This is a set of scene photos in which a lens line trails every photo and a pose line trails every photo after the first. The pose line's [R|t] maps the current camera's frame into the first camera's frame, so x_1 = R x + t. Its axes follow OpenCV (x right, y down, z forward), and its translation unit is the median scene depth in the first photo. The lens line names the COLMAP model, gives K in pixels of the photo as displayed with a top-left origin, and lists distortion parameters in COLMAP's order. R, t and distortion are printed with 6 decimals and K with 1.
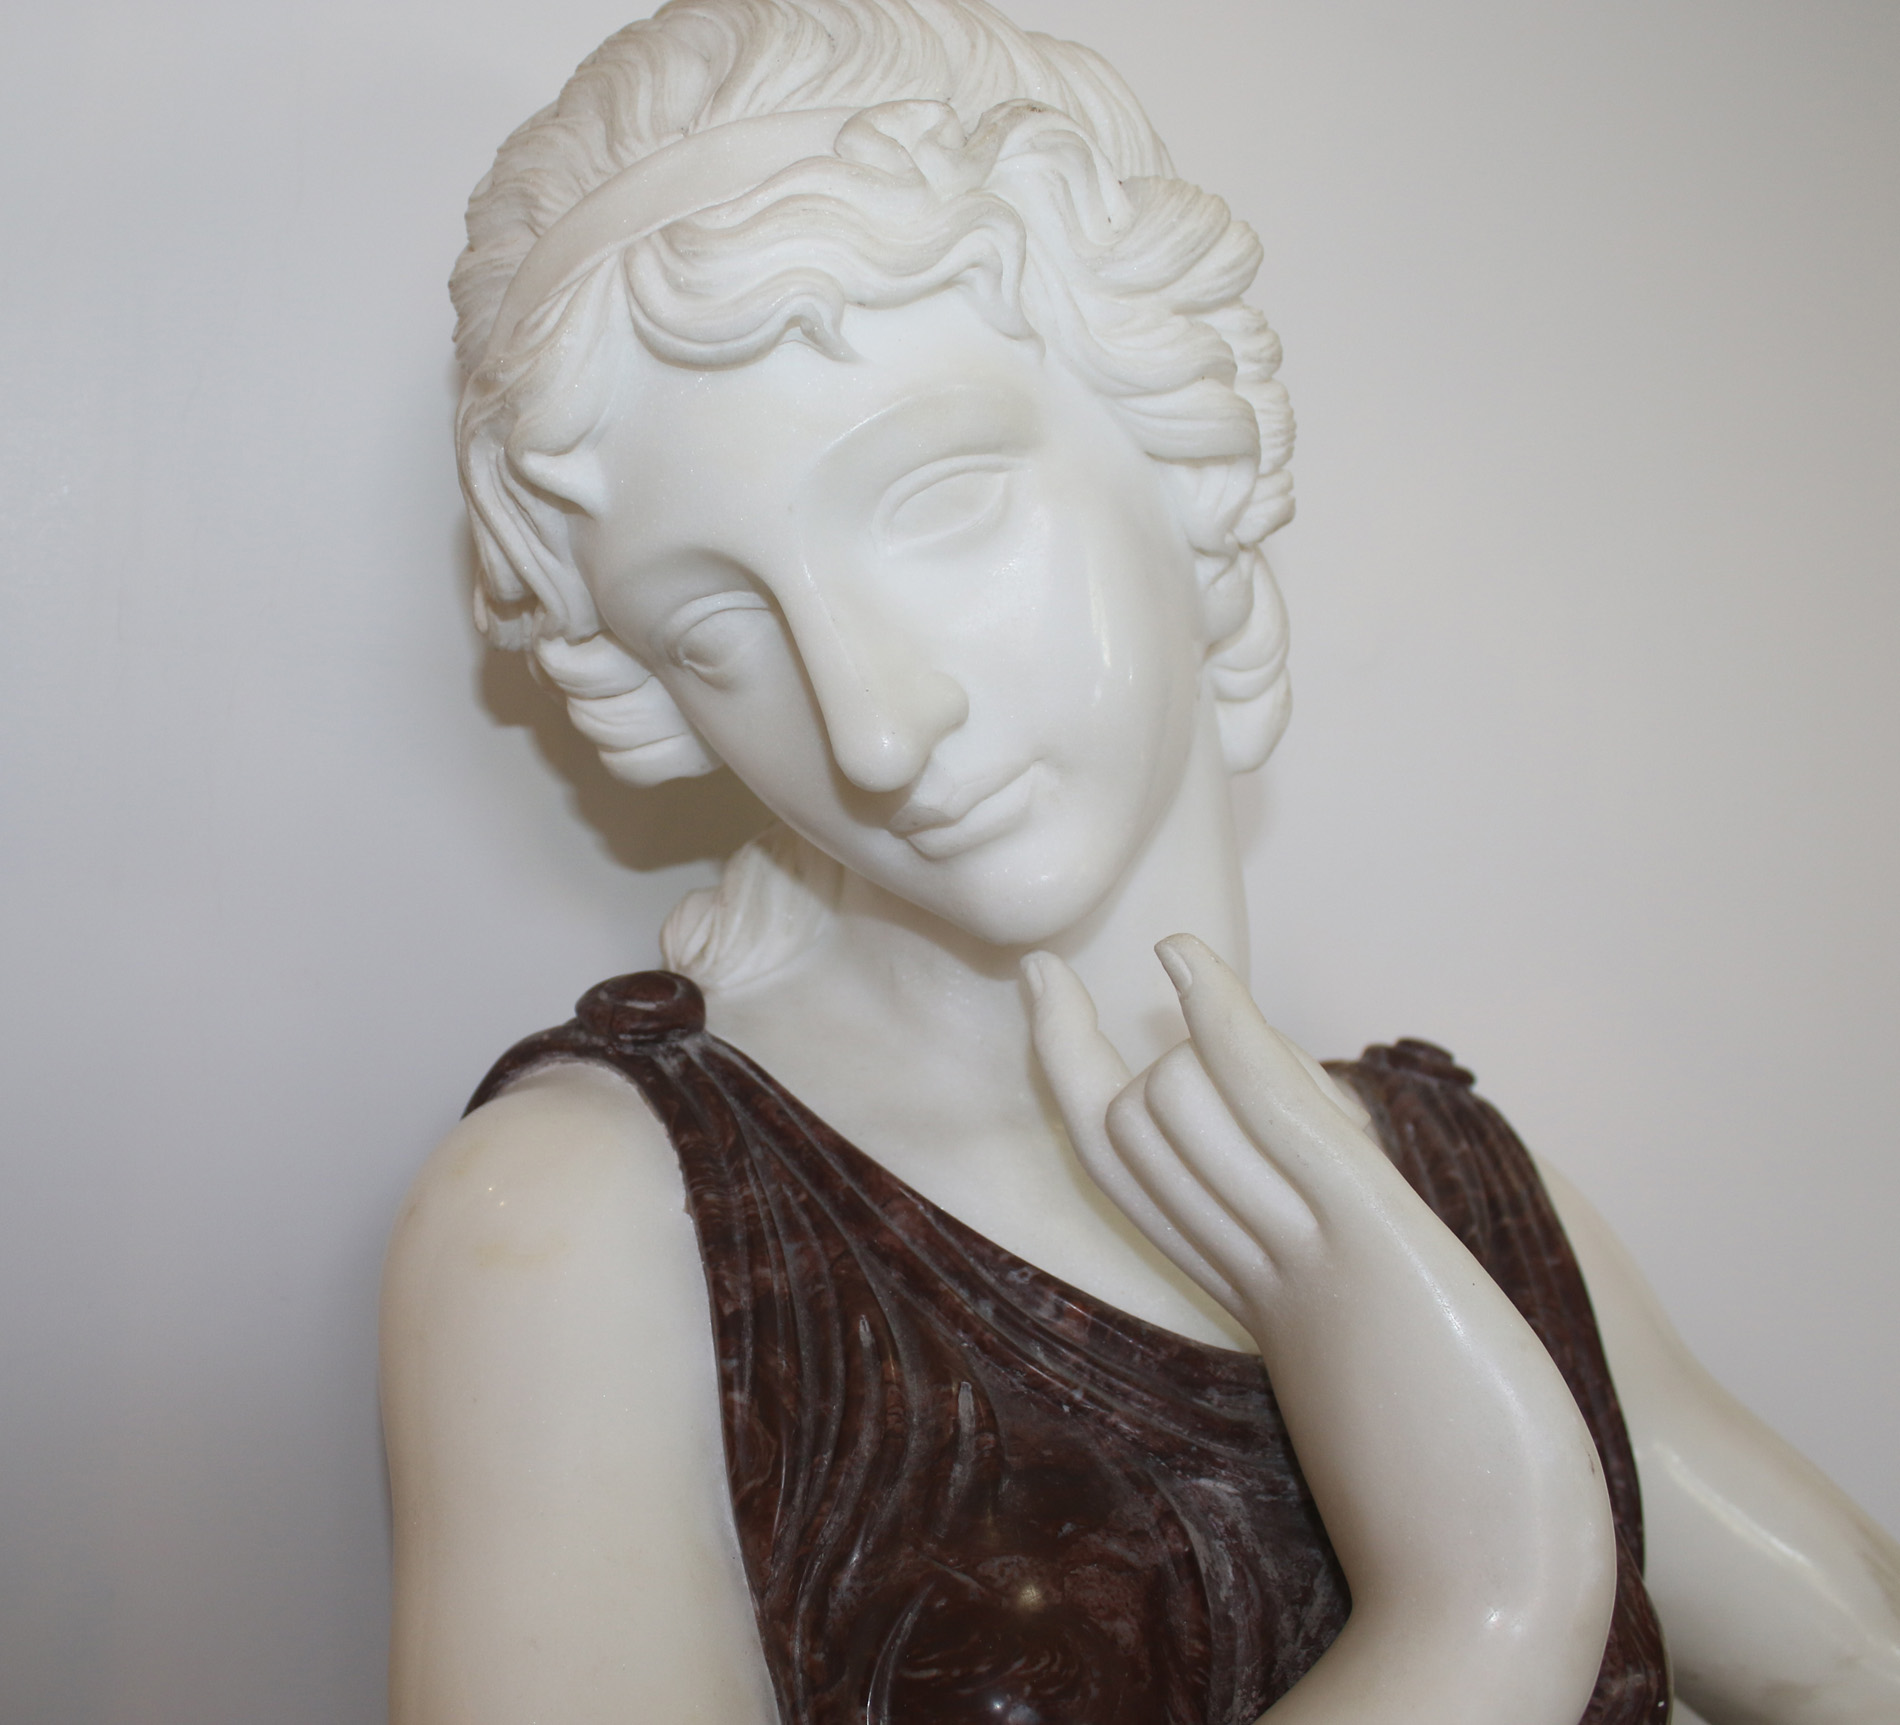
lens RADIAL K [[2646.9, 0, 950.0], [0, 2646.9, 862.5], [0, 0, 1]] dist [-0.140653, 0.036012]
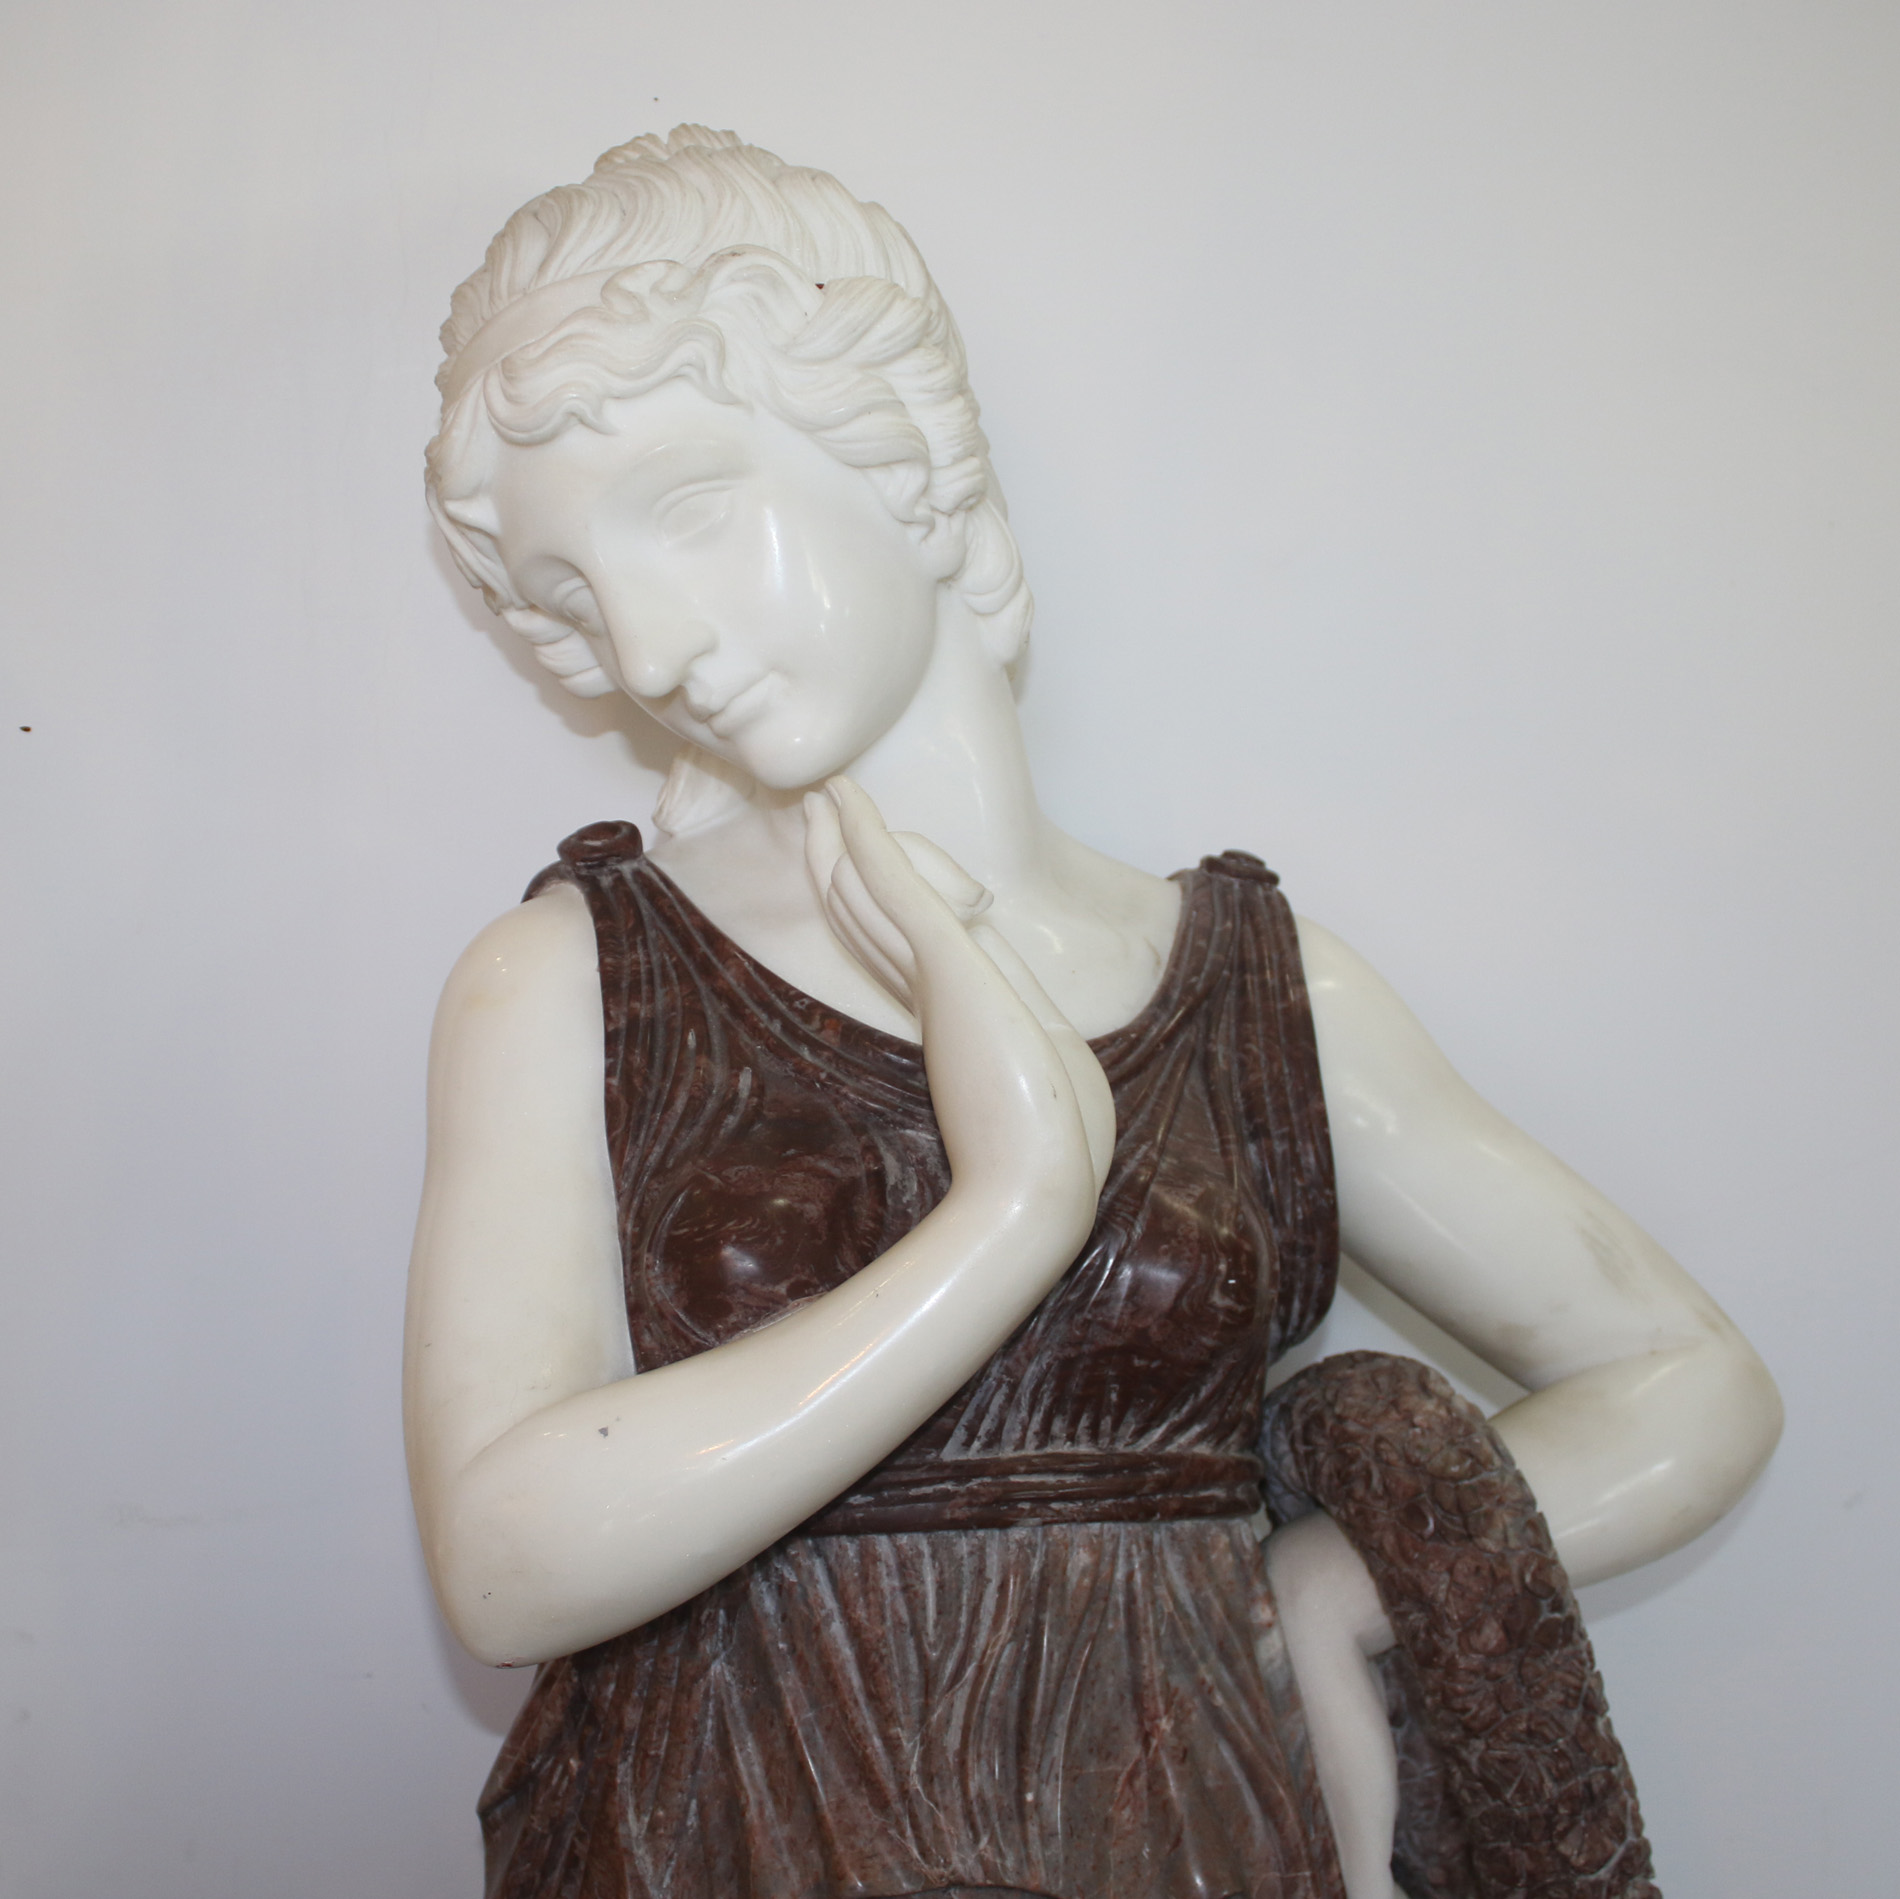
lens RADIAL K [[3120.4, 0, 950.0], [0, 3120.4, 949.5], [0, 0, 1]] dist [-0.121652, 0.039700]
pose [[0.965519, -0.036980, -0.257694, 0.600119], [0.053245, 0.996986, 0.056423, 0.027417], [0.254831, -0.068199, 0.964578, -0.758464]]
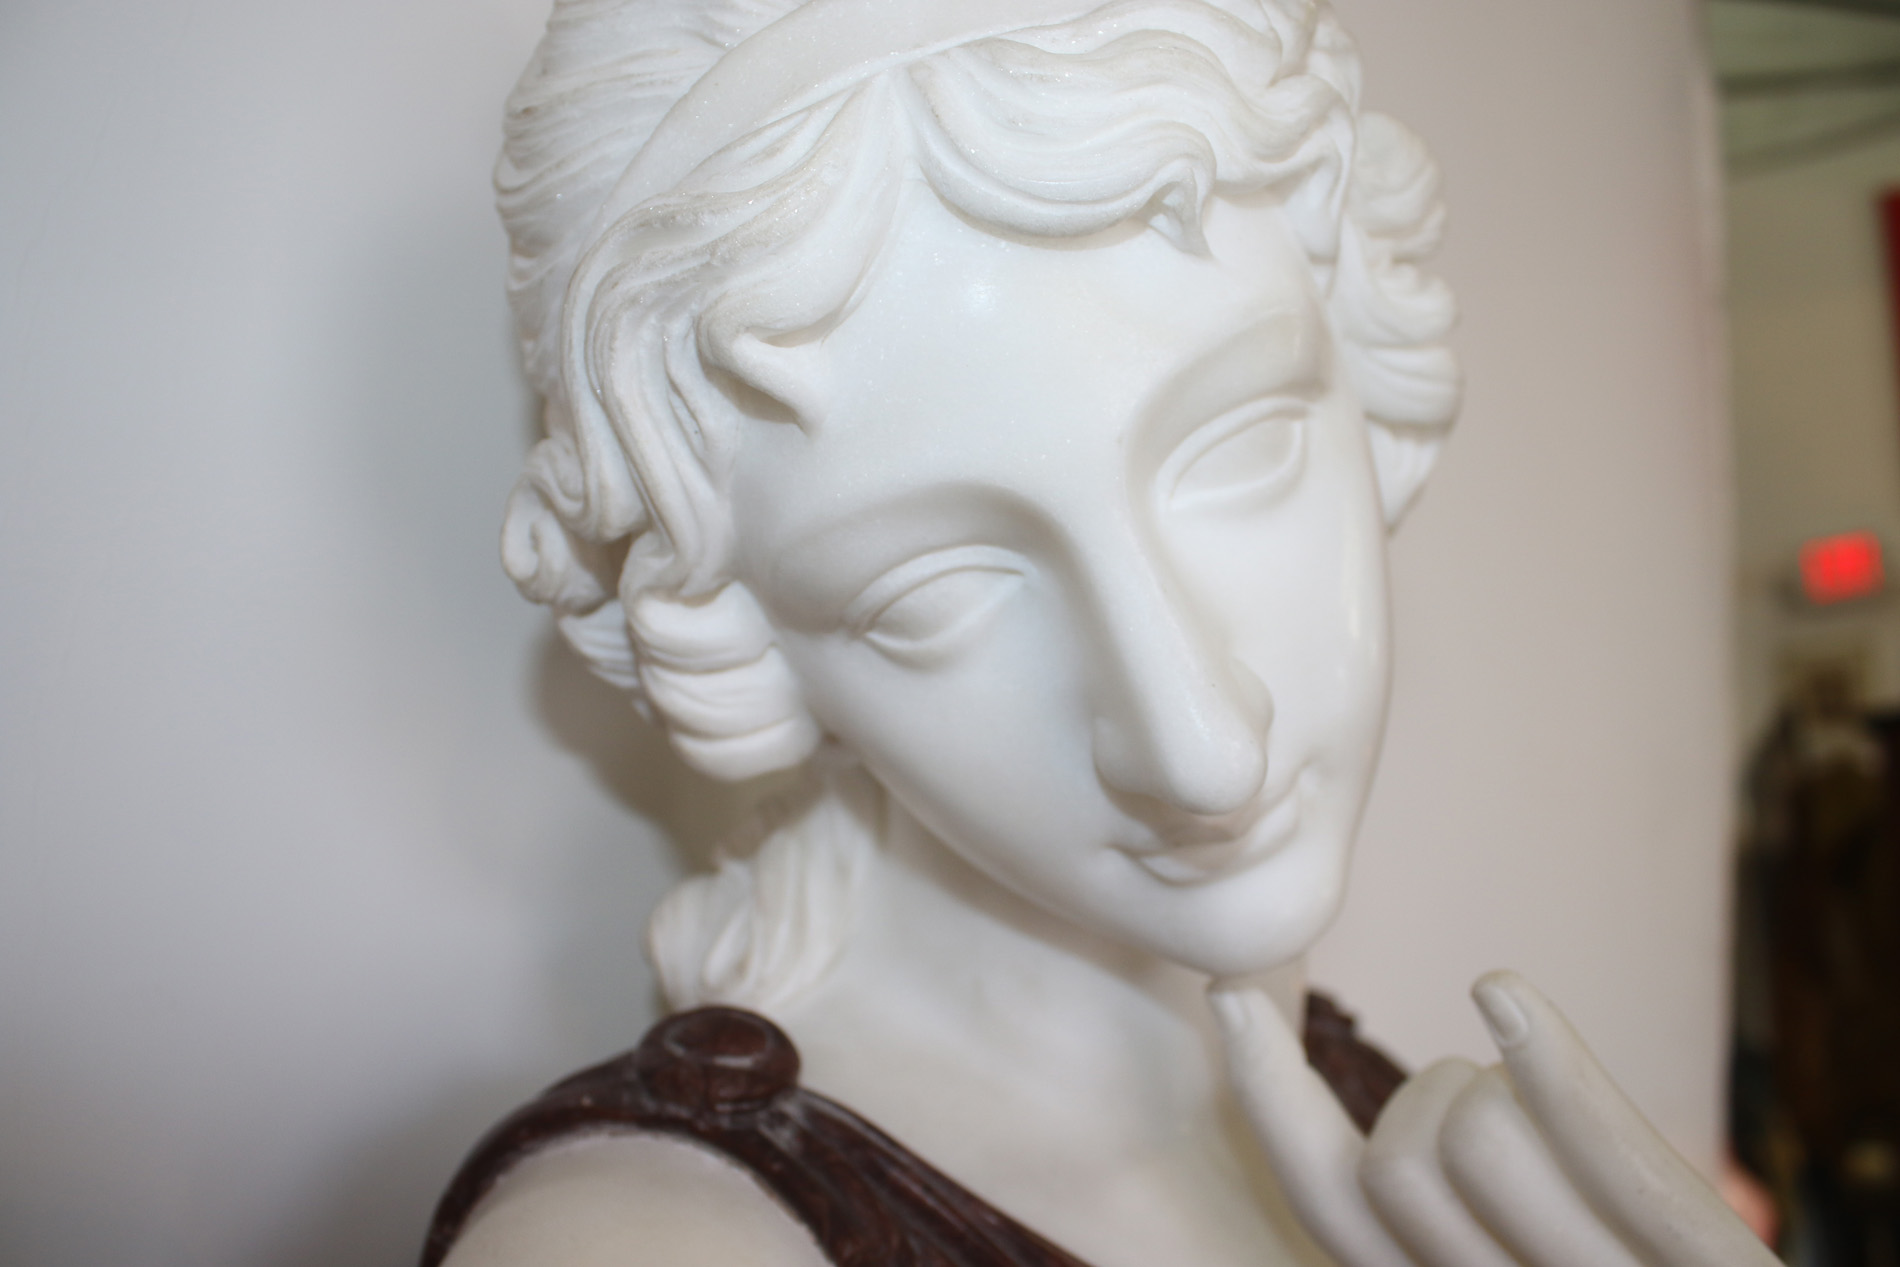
lens RADIAL K [[1566.3, 0, 950.0], [0, 1566.3, 633.5], [0, 0, 1]] dist [-0.120649, 0.000234]
pose [[0.906204, 0.027956, 0.421916, -0.282354], [-0.006648, 0.998631, -0.051889, -0.054660], [-0.422789, 0.044217, 0.905149, 0.605203]]
